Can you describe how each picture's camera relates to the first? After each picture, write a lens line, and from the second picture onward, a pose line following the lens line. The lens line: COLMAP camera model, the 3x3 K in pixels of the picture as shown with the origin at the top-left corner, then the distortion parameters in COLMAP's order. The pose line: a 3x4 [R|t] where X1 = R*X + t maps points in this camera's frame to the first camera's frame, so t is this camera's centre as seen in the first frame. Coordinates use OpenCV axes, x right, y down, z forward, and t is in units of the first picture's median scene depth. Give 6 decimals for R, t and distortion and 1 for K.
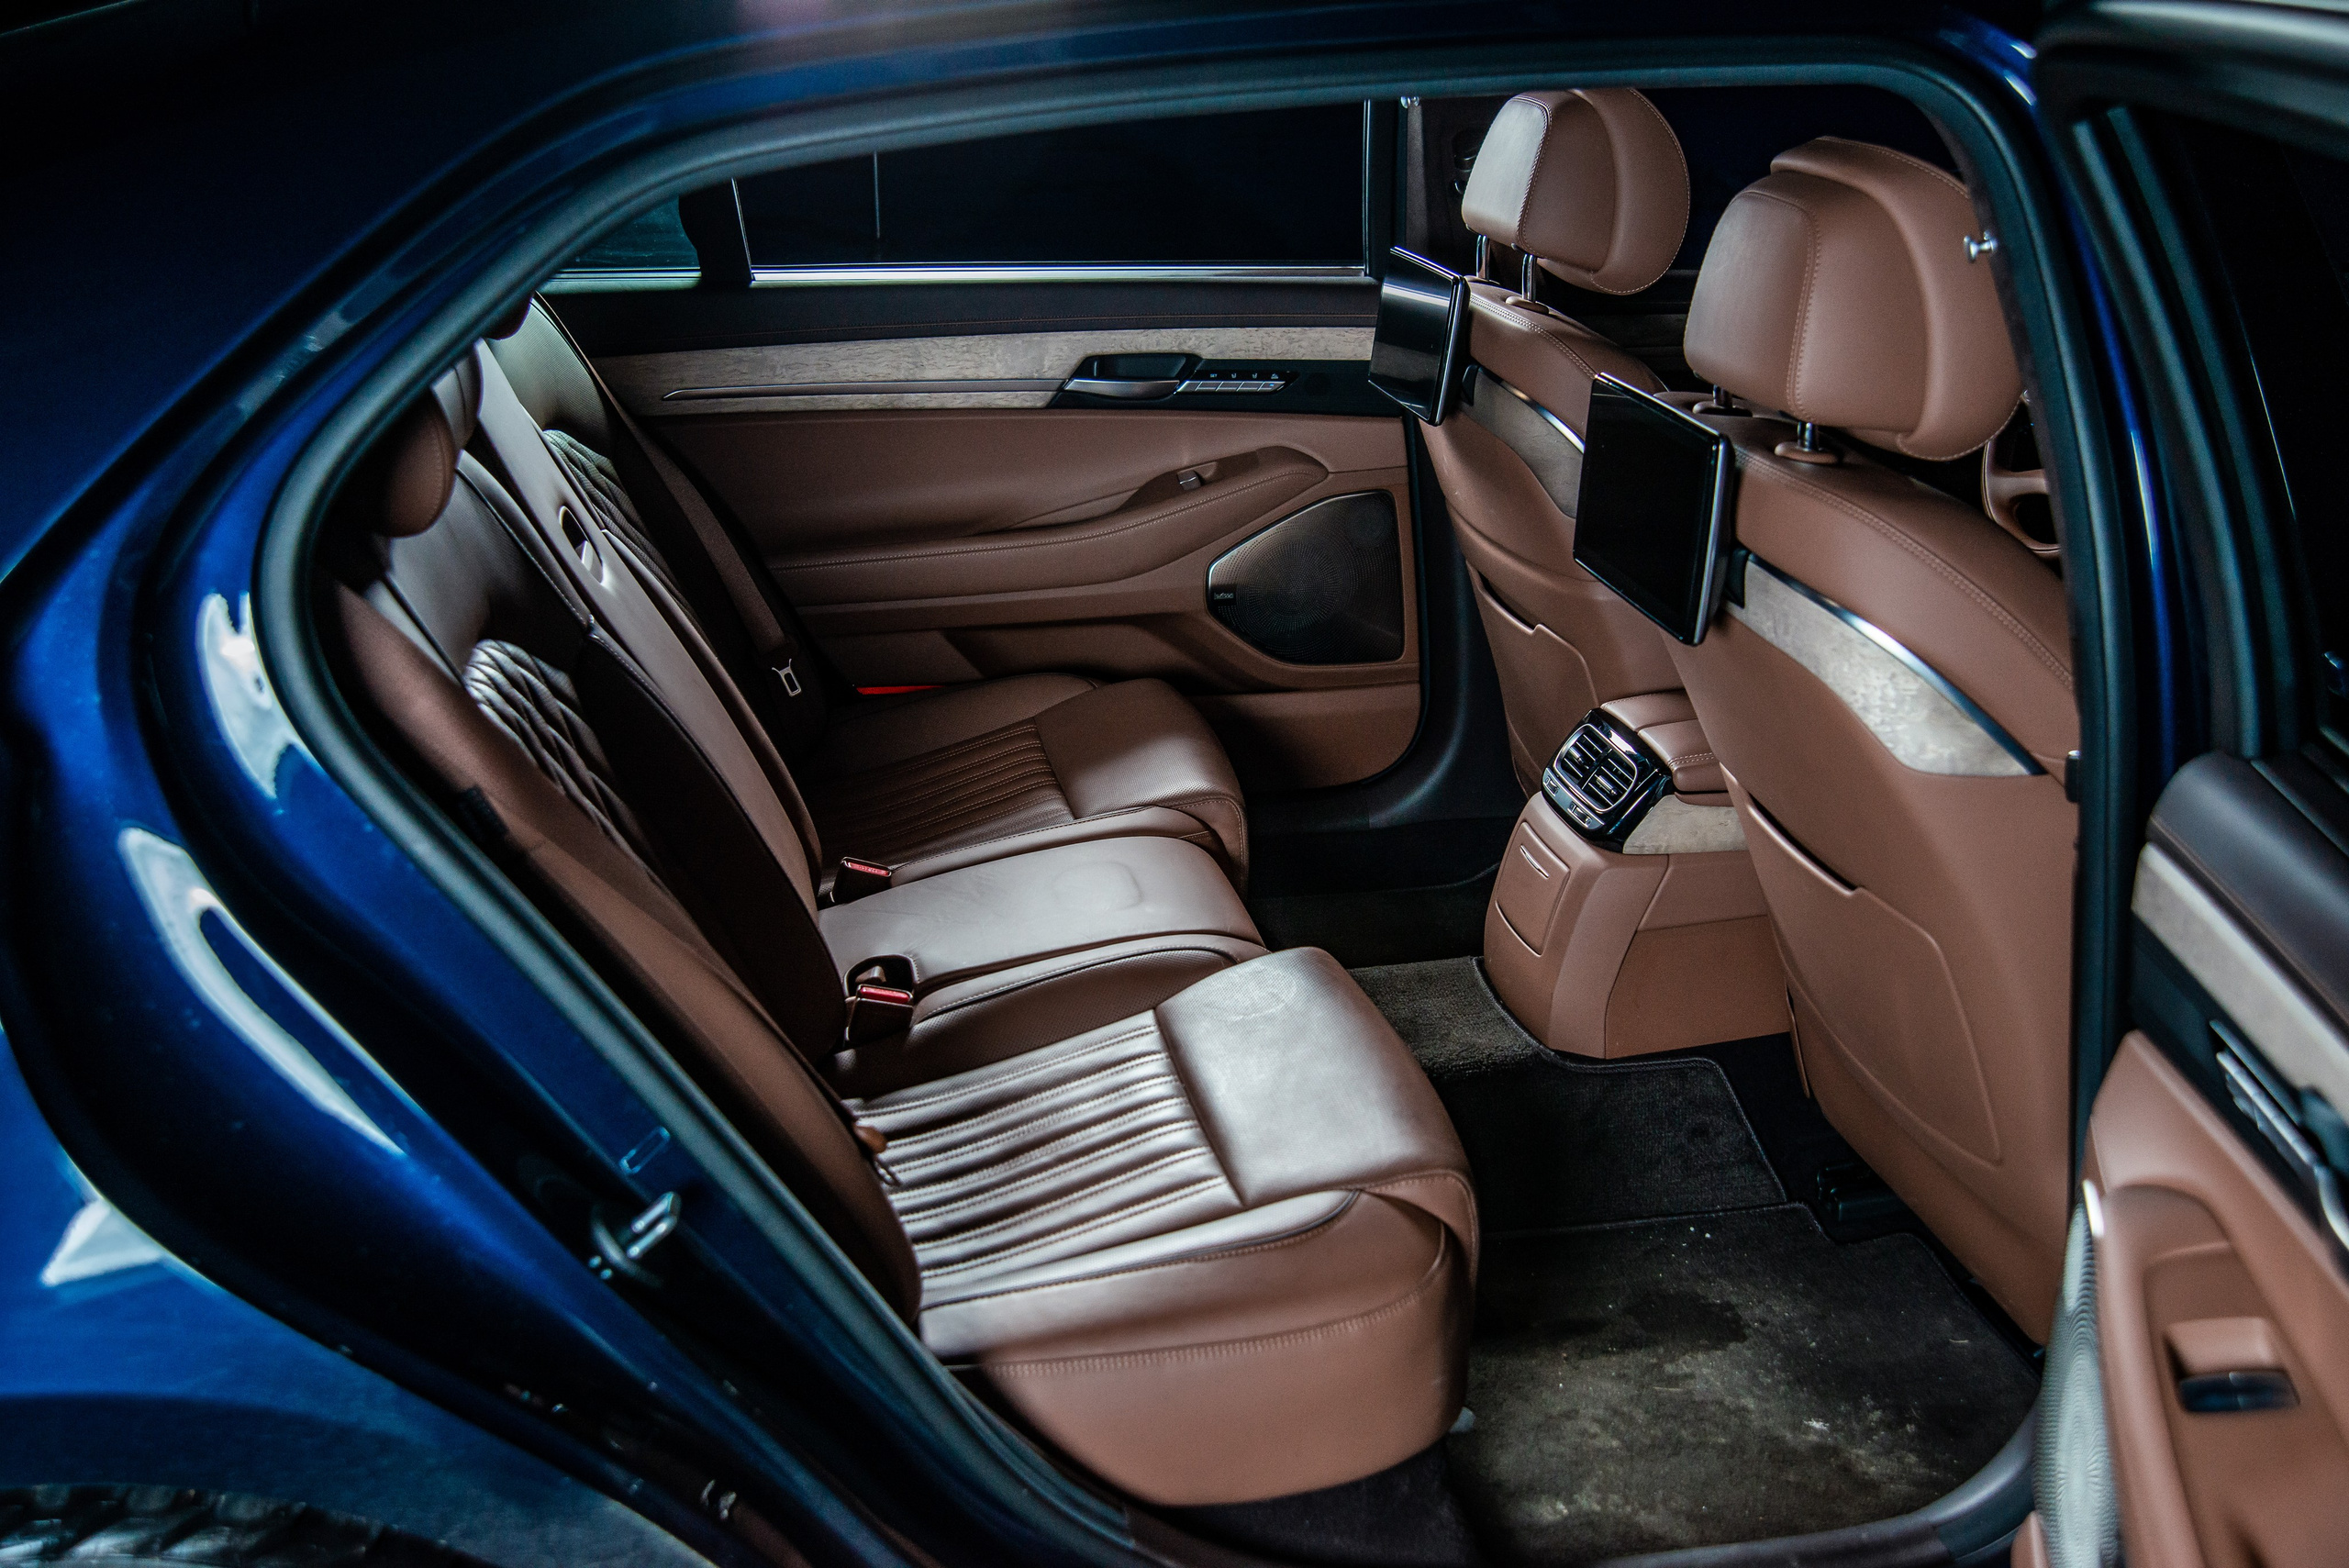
lens RADIAL K [[2379.3, 0, 1166.0], [0, 2379.3, 758.9], [0, 0, 1]] dist [-0.076116, 0.232066]
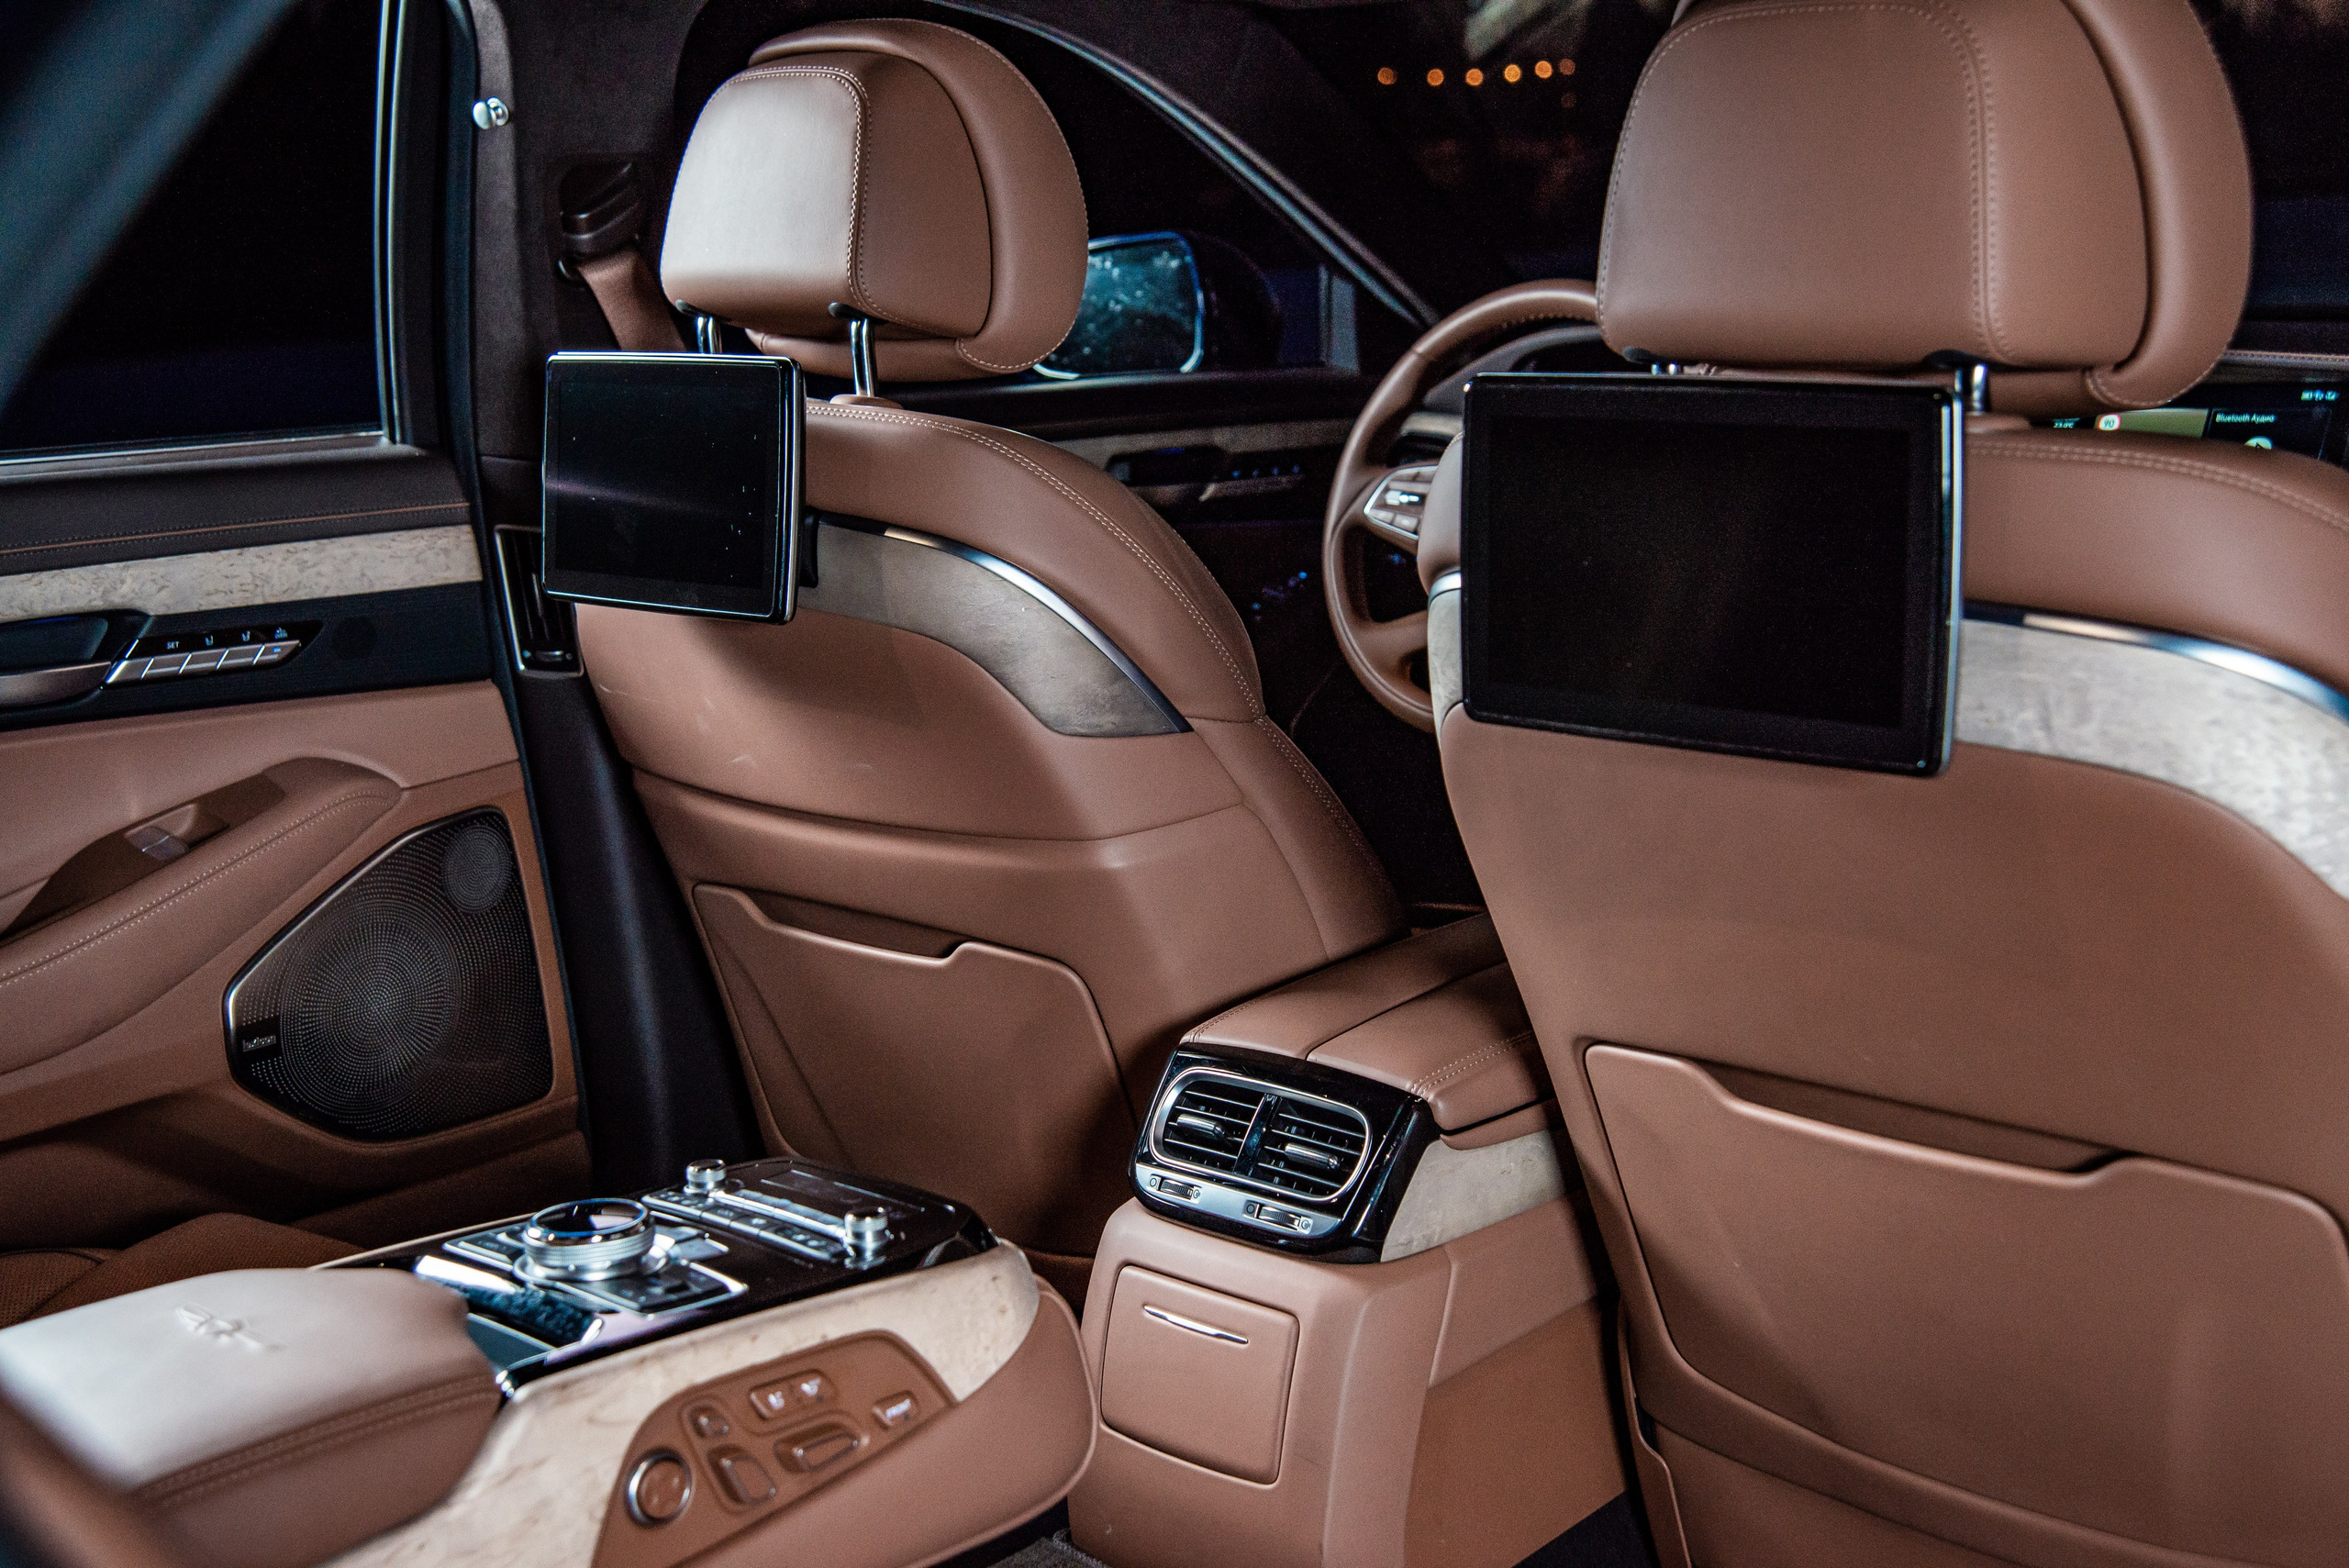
lens RADIAL K [[3057.7, 0, 1174.5], [0, 3057.7, 784.0], [0, 0, 1]] dist [-0.018353, 0.597769]
pose [[0.812611, -0.153636, 0.562191, -0.239420], [0.240248, 0.967160, -0.082956, -0.022043], [-0.530984, 0.202476, 0.822836, 0.383008]]
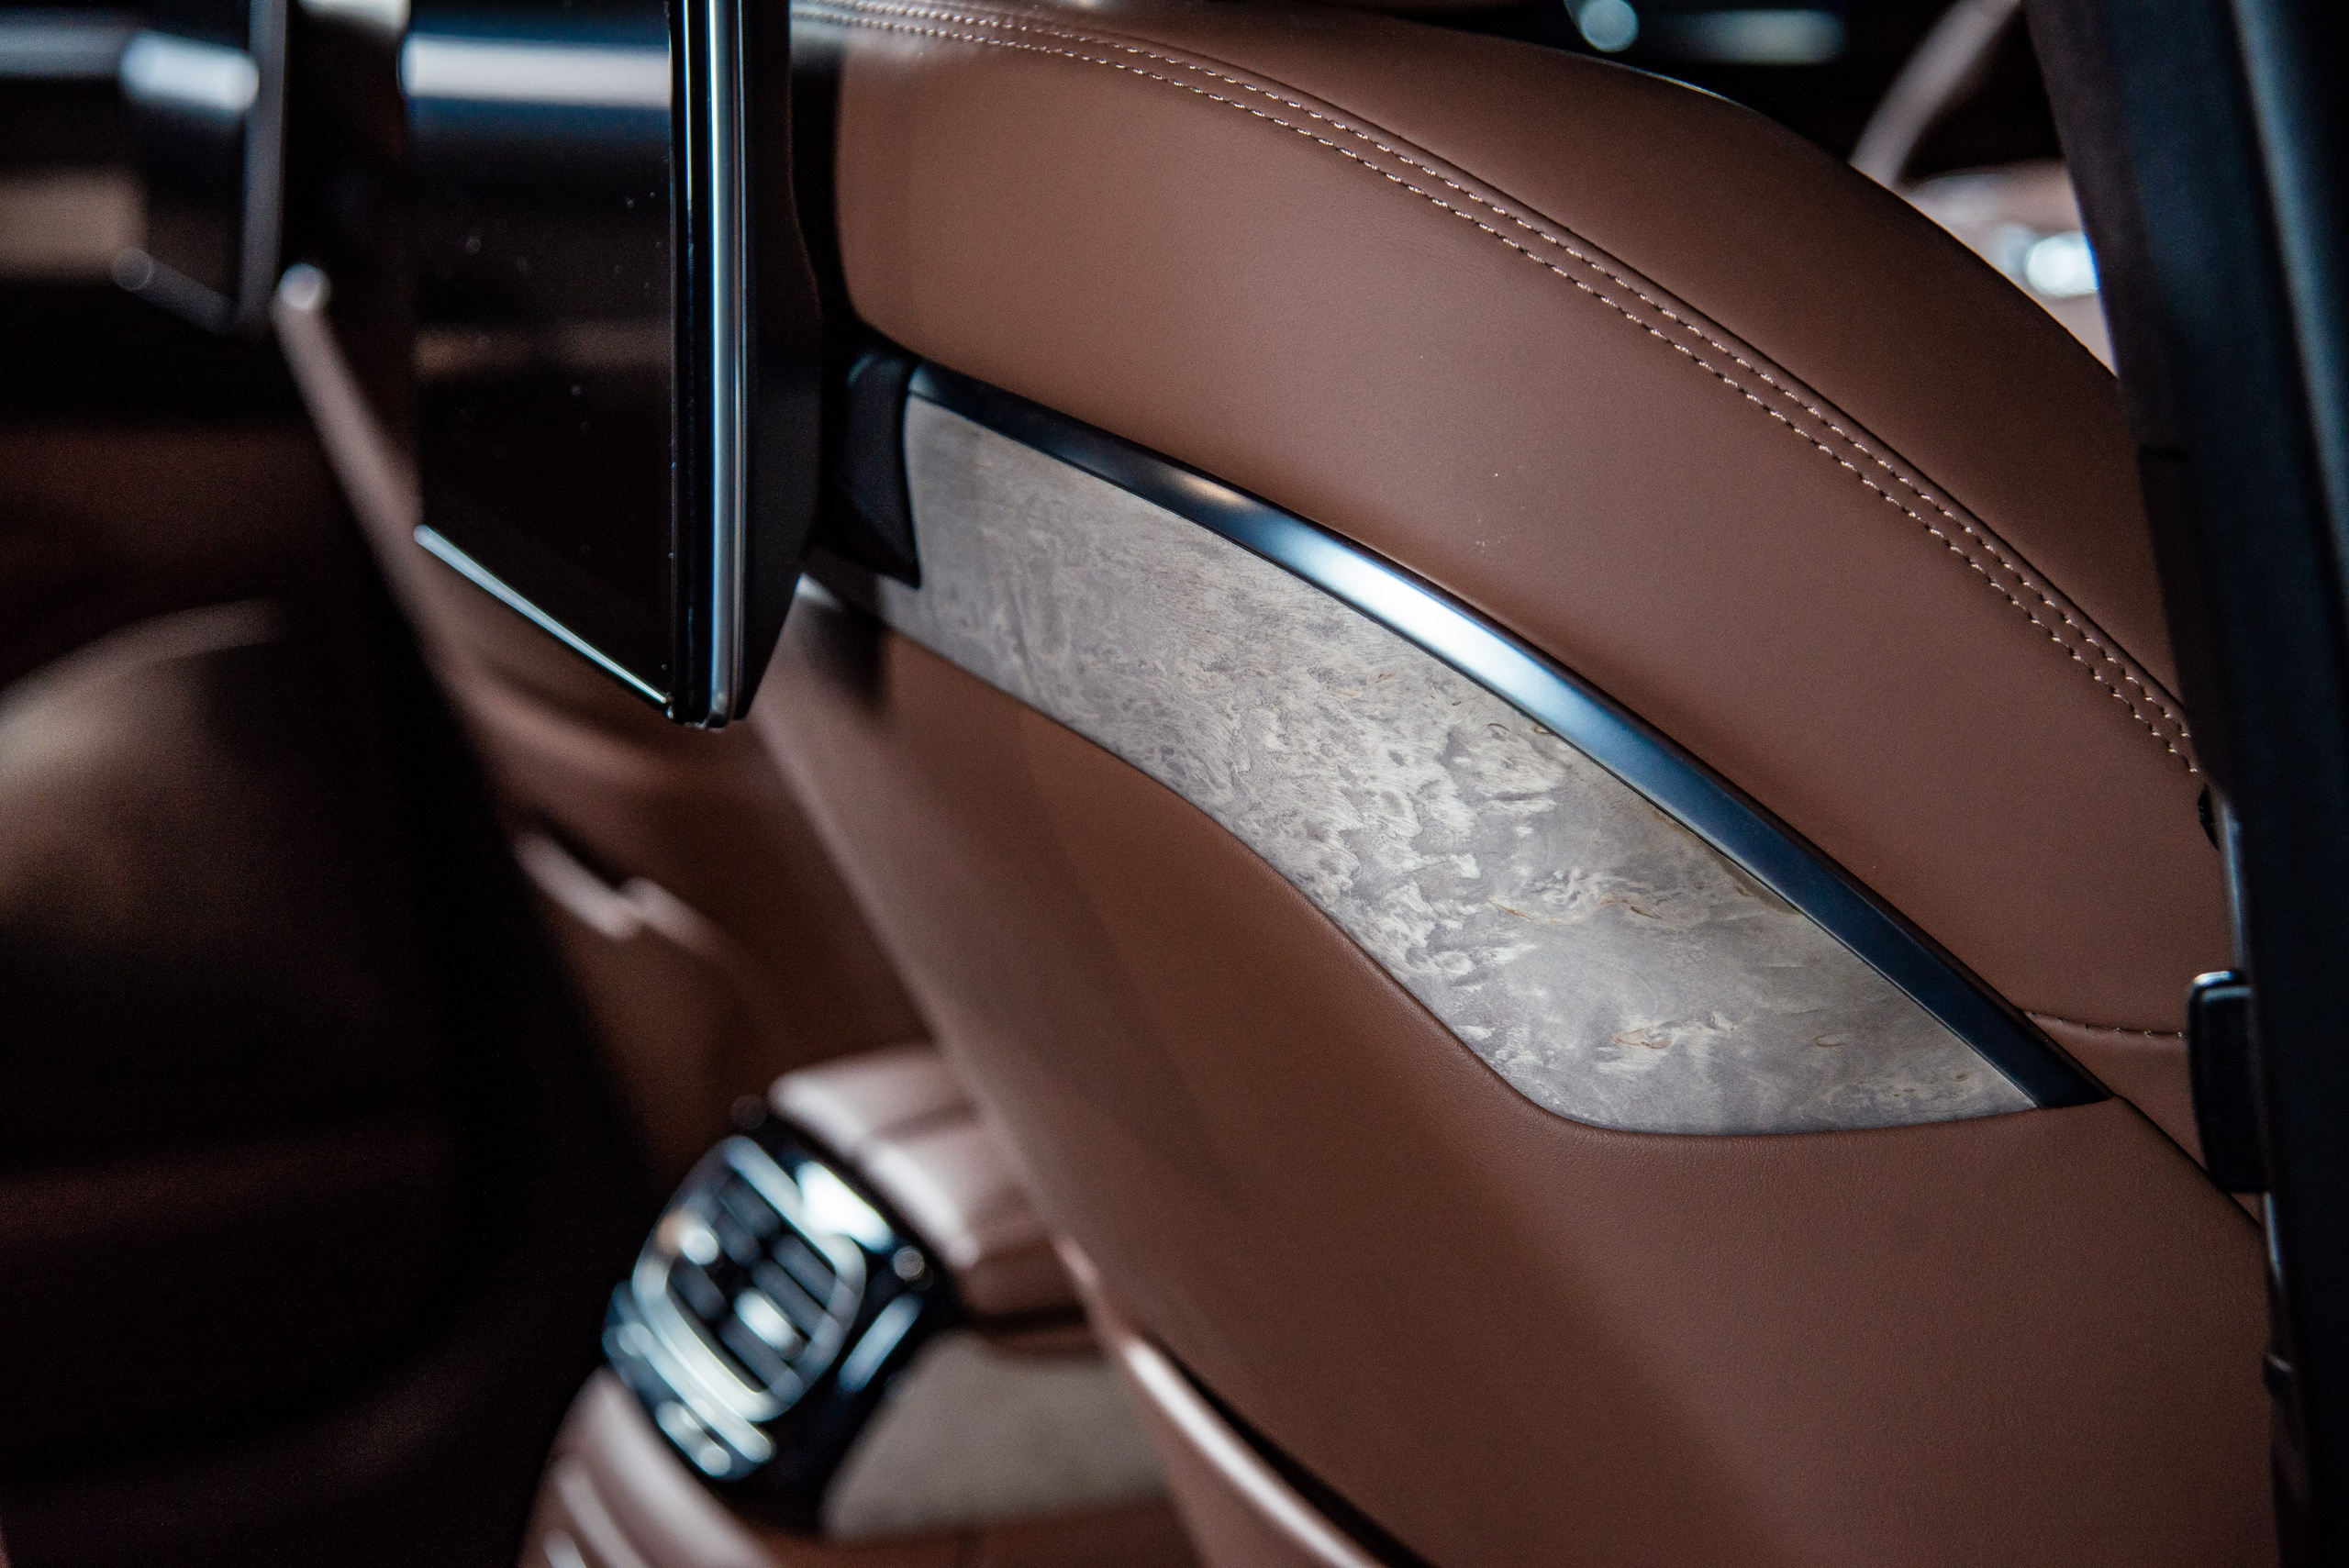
lens RADIAL K [[4177.1, 0, 1174.5], [0, 4177.1, 784.0], [0, 0, 1]] dist [0.003718, 0.998721]
pose [[0.984184, -0.065576, 0.164563, 0.147607], [0.087464, 0.987715, -0.129492, 0.015859], [-0.154050, 0.141837, 0.977830, 0.415061]]
